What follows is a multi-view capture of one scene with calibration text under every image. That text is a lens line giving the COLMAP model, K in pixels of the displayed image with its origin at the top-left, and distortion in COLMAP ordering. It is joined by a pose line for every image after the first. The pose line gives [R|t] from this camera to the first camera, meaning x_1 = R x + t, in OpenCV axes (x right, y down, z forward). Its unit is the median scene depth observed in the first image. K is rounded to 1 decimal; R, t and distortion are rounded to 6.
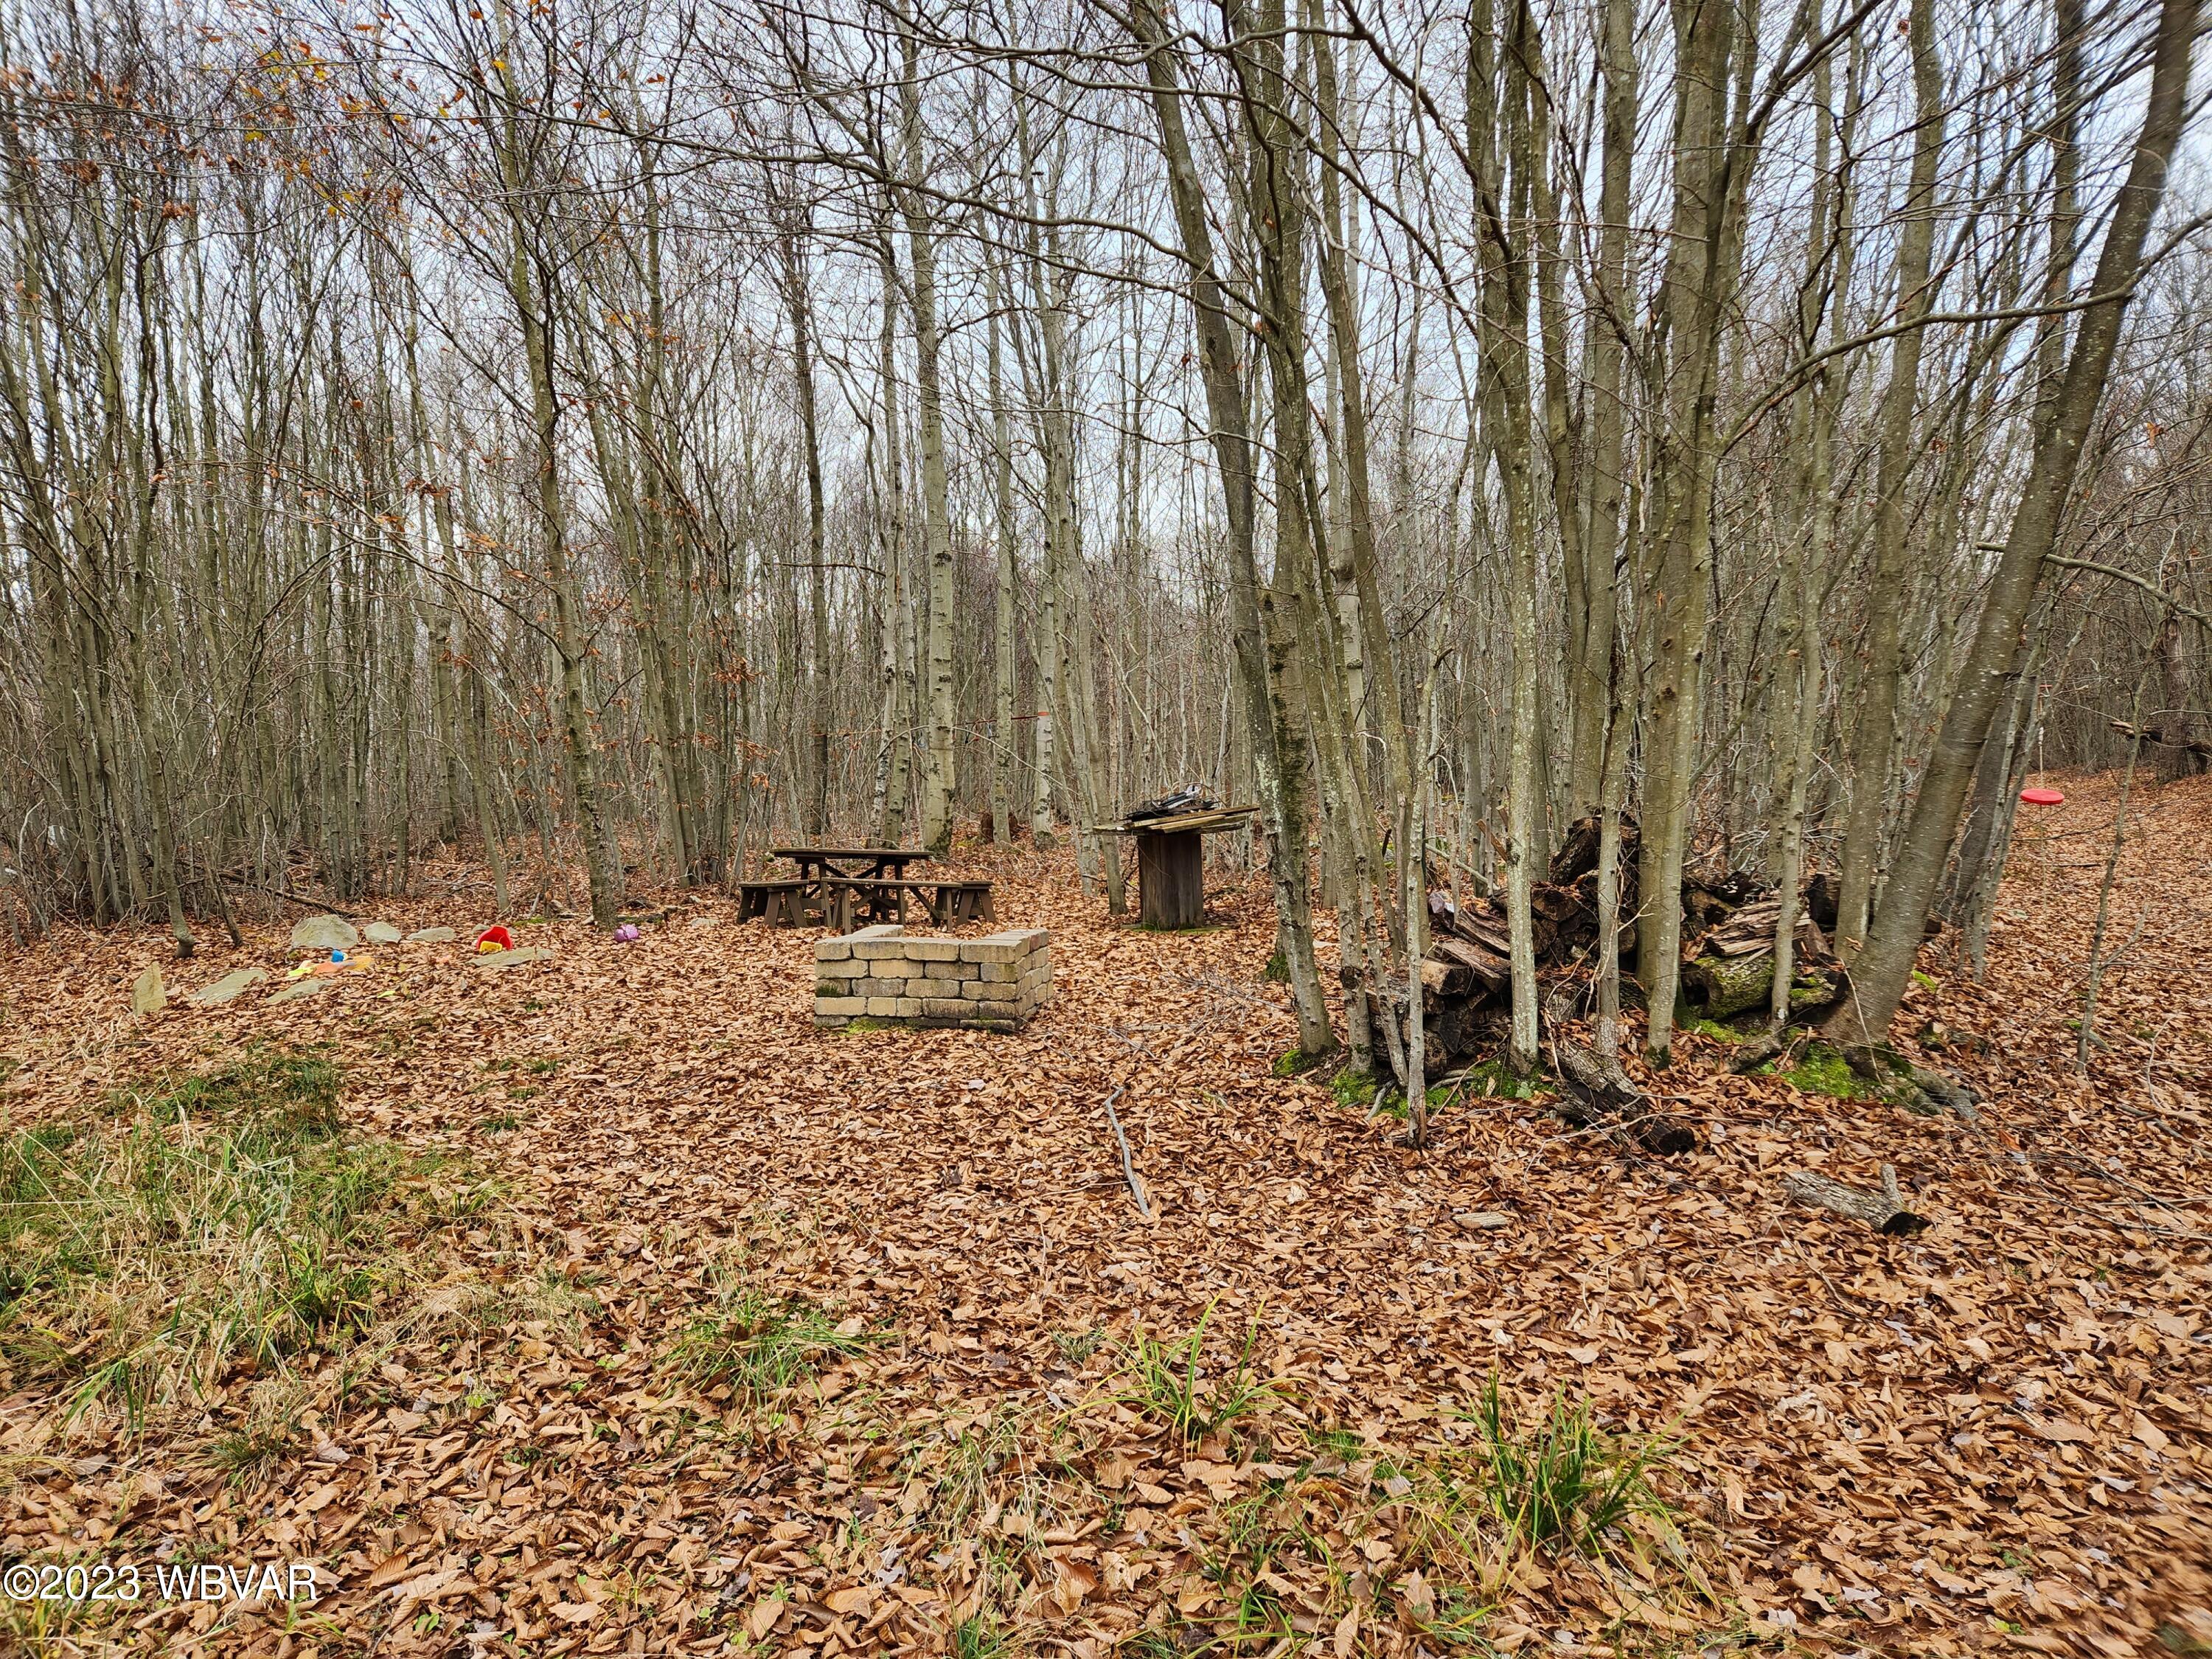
lens RADIAL K [[1466.8, 0, 1104.6], [0, 1466.8, 824.8], [0, 0, 1]] dist [0.006788, 0.000464]
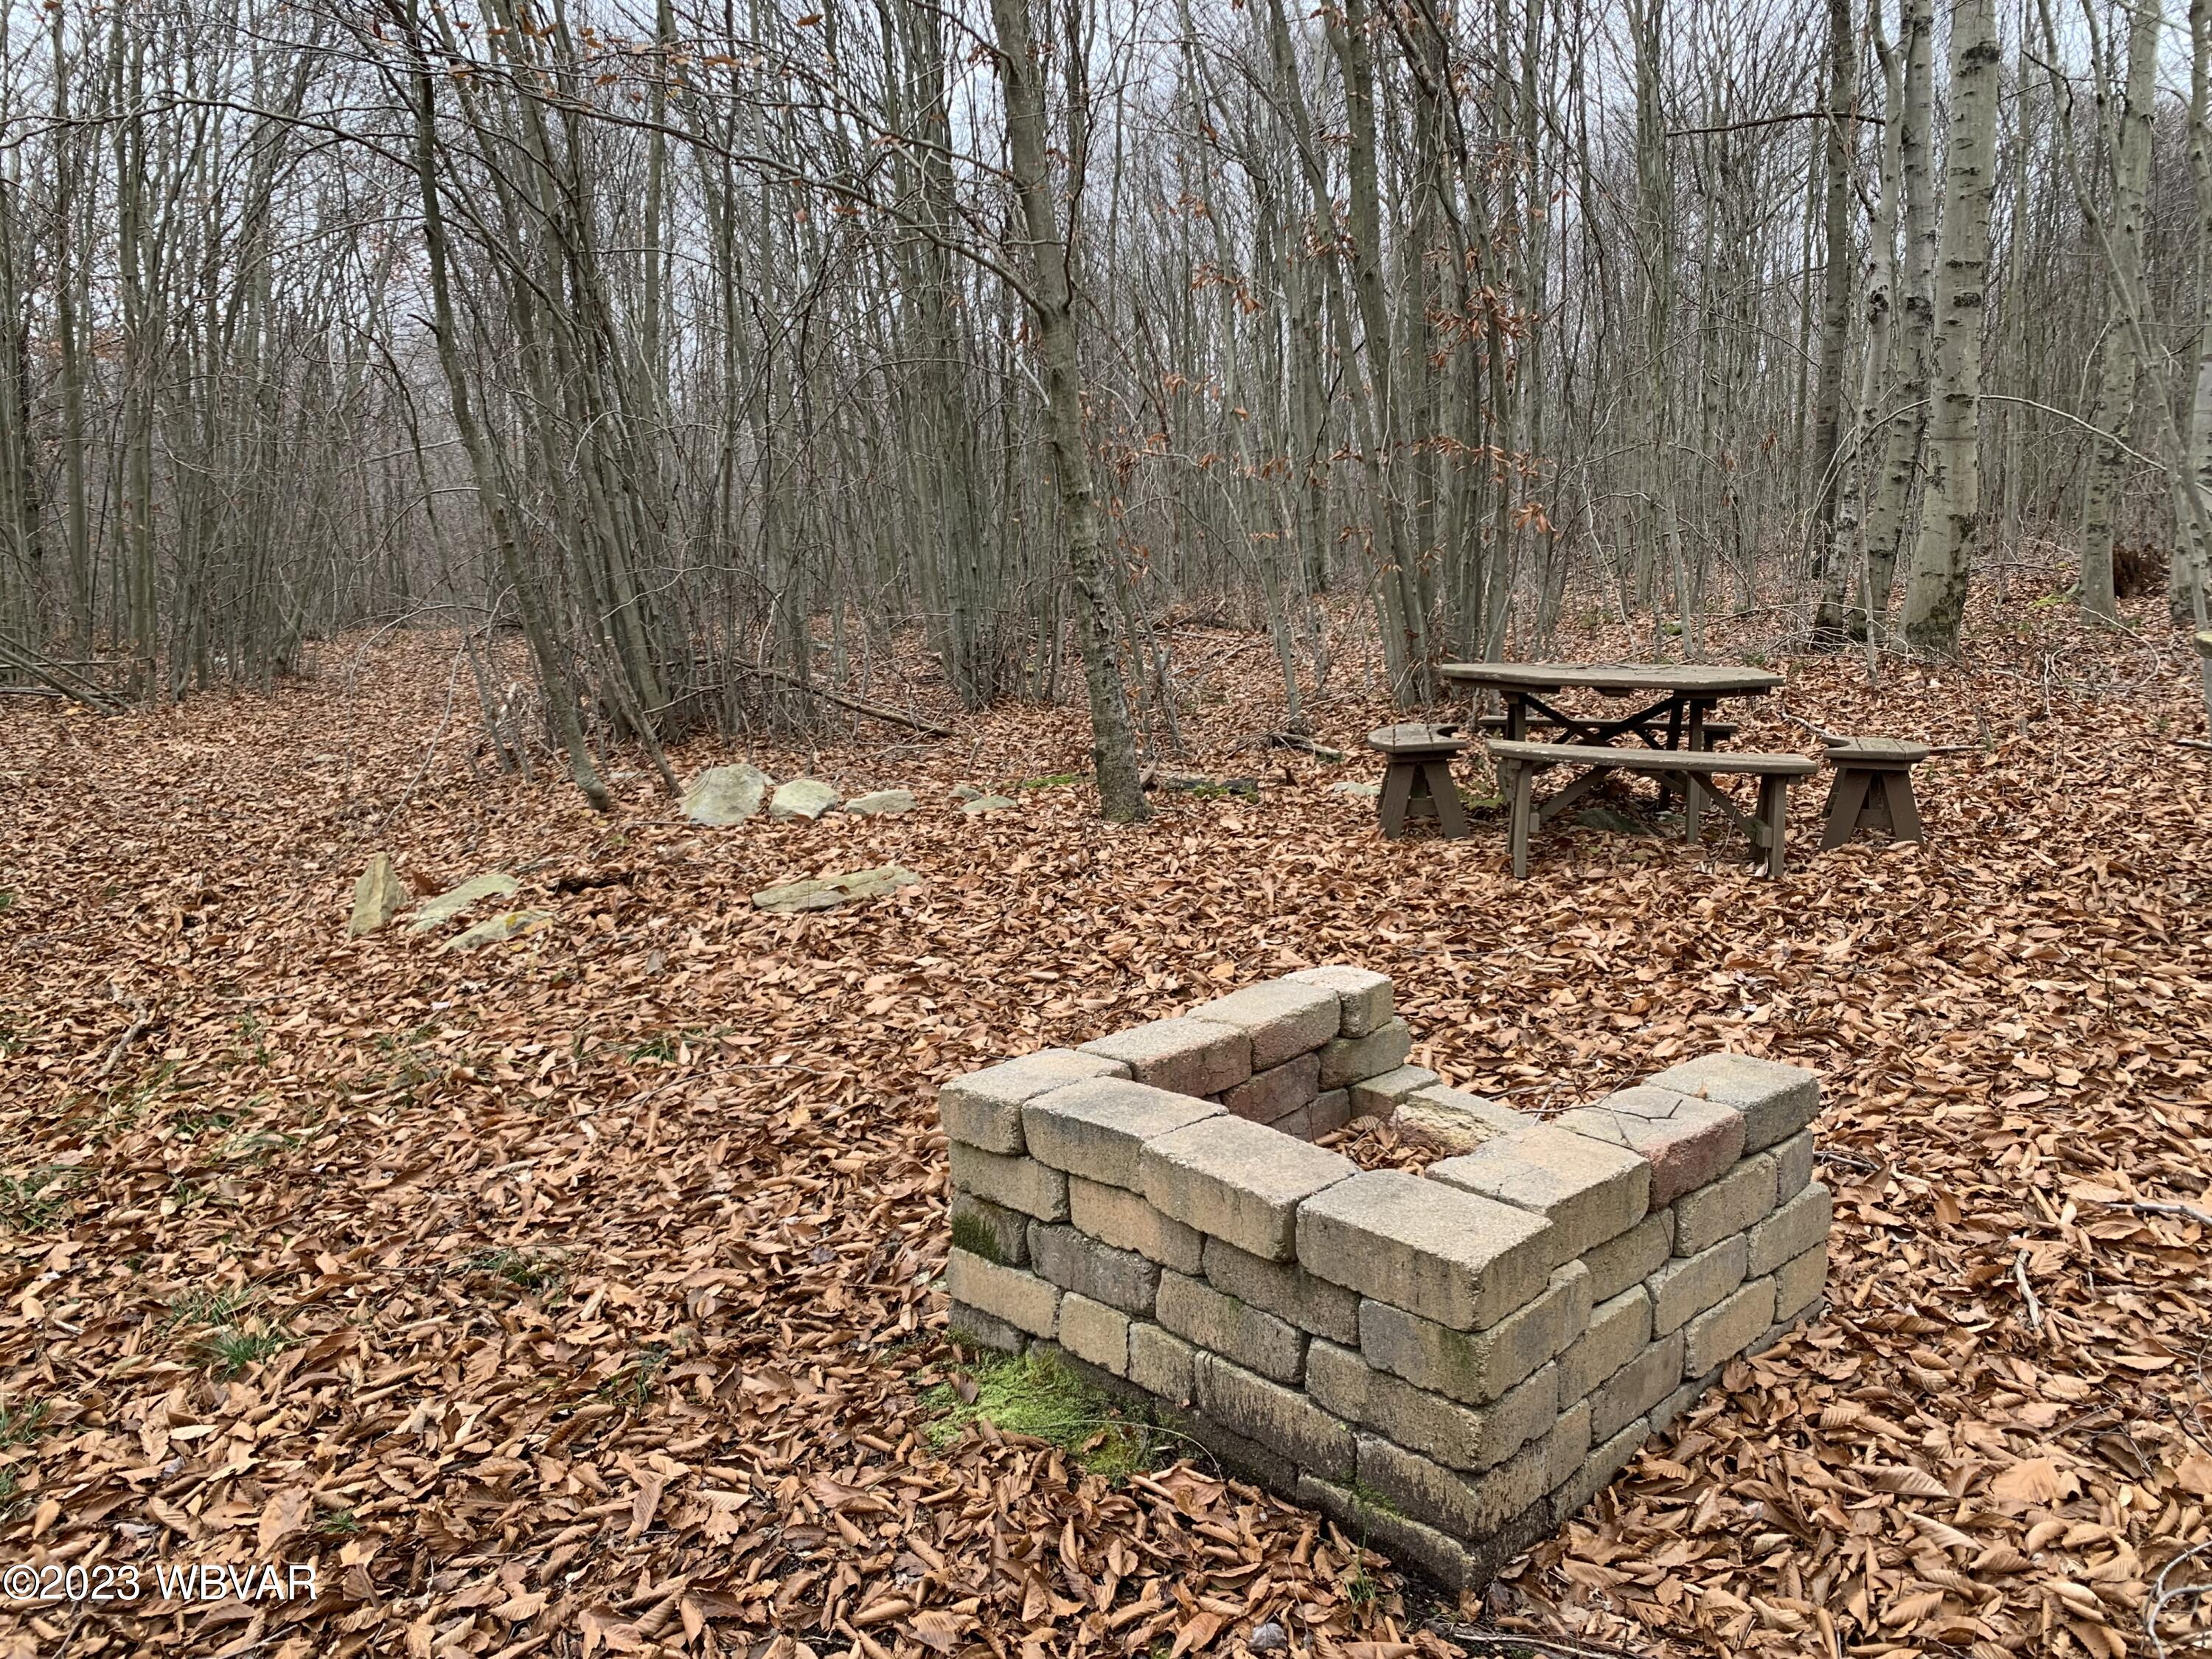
lens RADIAL K [[1688.4, 0, 1106.4], [0, 1688.4, 825.5], [0, 0, 1]] dist [0.001555, -0.000559]
pose [[0.795379, 0.082019, -0.600538, 0.051884], [0.017018, 0.987389, 0.157392, -0.034776], [0.605874, -0.135406, 0.783953, 0.735938]]
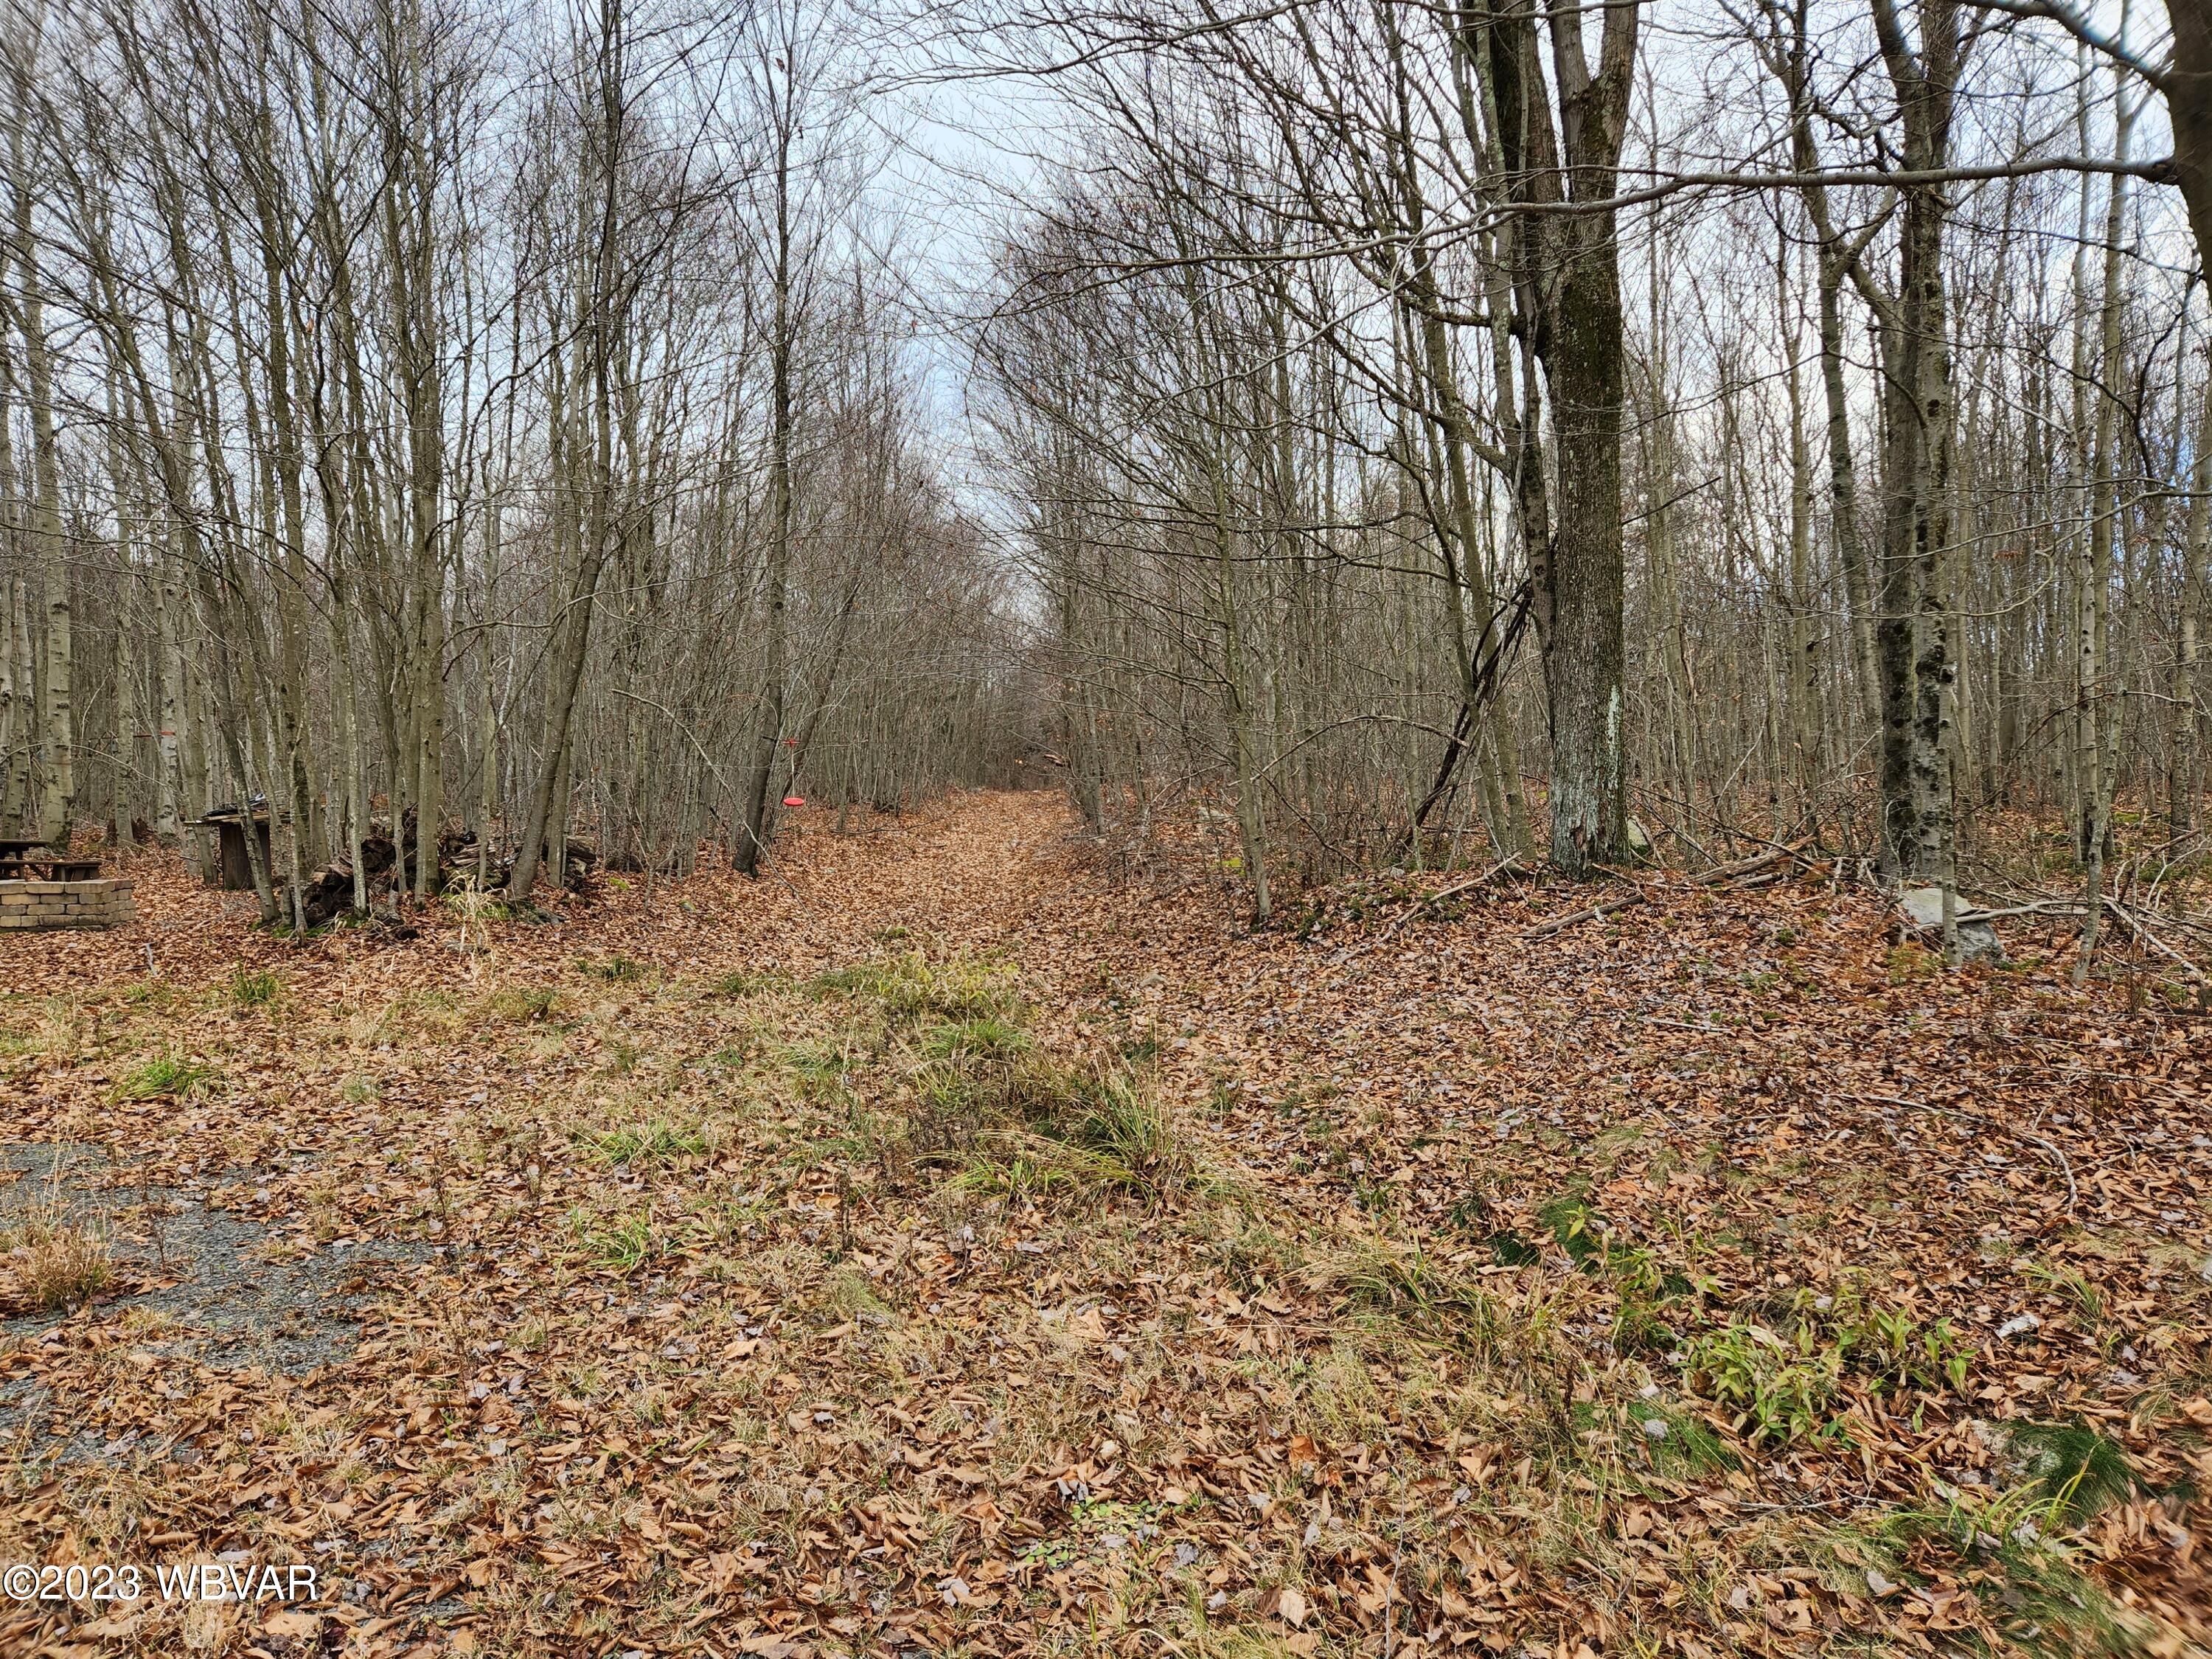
lens RADIAL K [[1466.8, 0, 1109.3], [0, 1466.8, 831.1], [0, 0, 1]] dist [0.006788, 0.000464]
pose [[0.876772, -0.010842, 0.480784, 0.149370], [0.012129, 0.999926, 0.000430, 0.032419], [-0.480753, 0.005455, 0.876839, -1.134968]]
